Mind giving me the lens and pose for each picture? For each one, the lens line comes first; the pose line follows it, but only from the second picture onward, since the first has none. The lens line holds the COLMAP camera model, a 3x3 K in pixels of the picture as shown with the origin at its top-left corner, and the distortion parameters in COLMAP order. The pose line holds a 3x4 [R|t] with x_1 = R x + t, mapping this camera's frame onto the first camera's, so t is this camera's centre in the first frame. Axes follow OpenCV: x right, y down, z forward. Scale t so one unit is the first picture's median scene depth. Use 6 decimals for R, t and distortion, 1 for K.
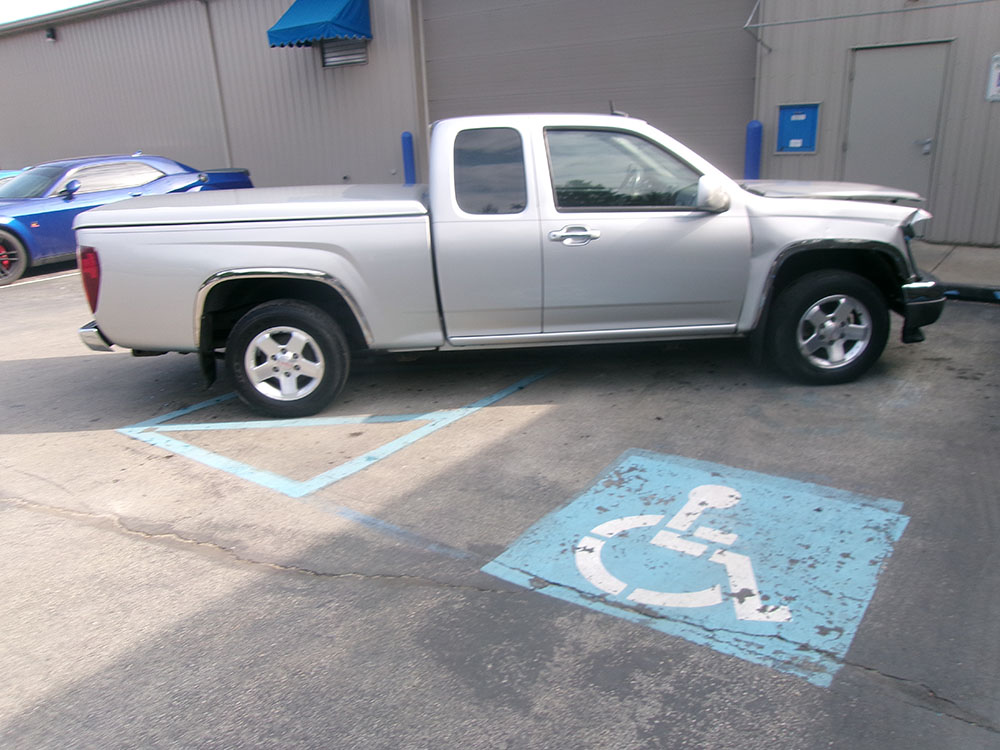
lens RADIAL K [[783.6, 0, 490.9], [0, 783.6, 376.9], [0, 0, 1]] dist [-0.029110, 0.051737]
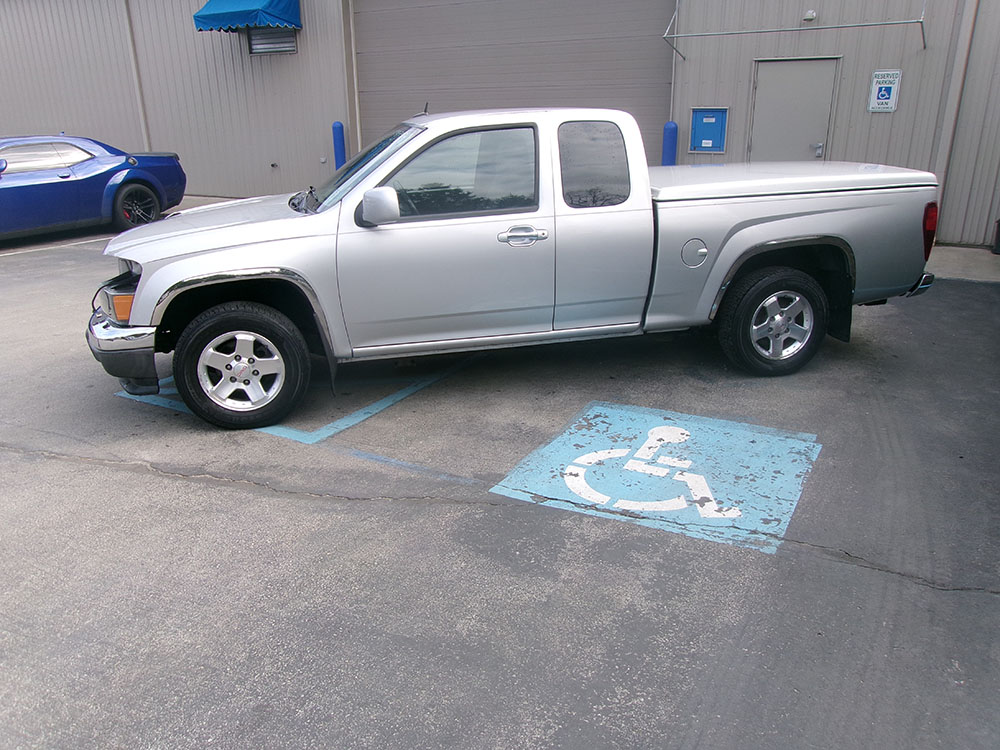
lens RADIAL K [[783.6, 0, 492.4], [0, 783.6, 380.4], [0, 0, 1]] dist [-0.029110, 0.051737]
pose [[0.992229, -0.007961, 0.124173, -0.137513], [0.006419, 0.999897, 0.012813, 0.053521], [-0.124262, -0.011916, 0.992178, -0.169335]]
